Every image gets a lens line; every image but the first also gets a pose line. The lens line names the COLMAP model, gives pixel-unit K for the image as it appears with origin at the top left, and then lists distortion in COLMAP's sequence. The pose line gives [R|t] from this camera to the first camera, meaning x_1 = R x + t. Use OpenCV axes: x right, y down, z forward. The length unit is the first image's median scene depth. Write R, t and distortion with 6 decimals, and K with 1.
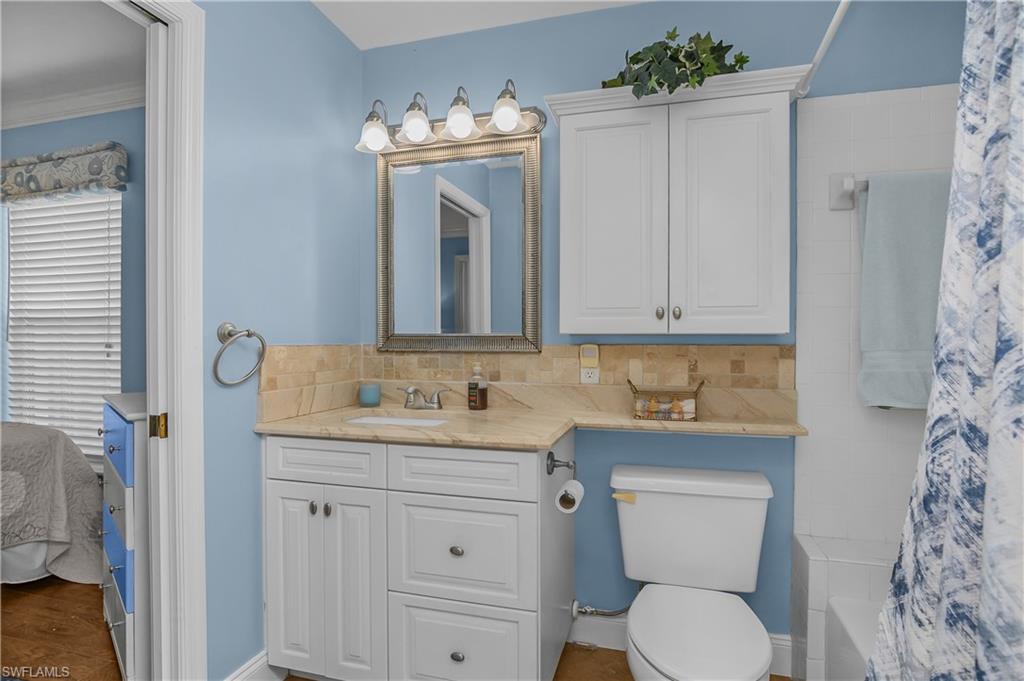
lens RADIAL K [[513.2, 0, 519.0], [0, 513.2, 336.4], [0, 0, 1]] dist [-0.019147, 0.002664]
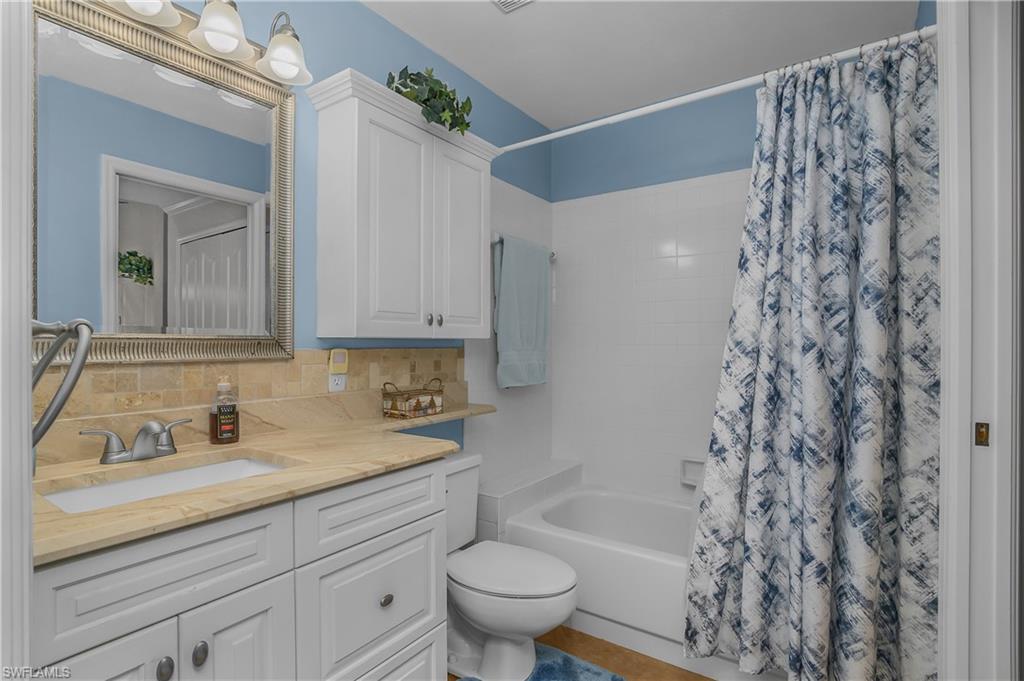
lens RADIAL K [[513.2, 0, 515.5], [0, 513.2, 344.5], [0, 0, 1]] dist [-0.019147, 0.002664]
pose [[0.323589, -0.003357, 0.946192, -0.624019], [-0.005420, 0.999971, 0.005401, 0.001495], [-0.946182, -0.006876, 0.323561, 0.405880]]
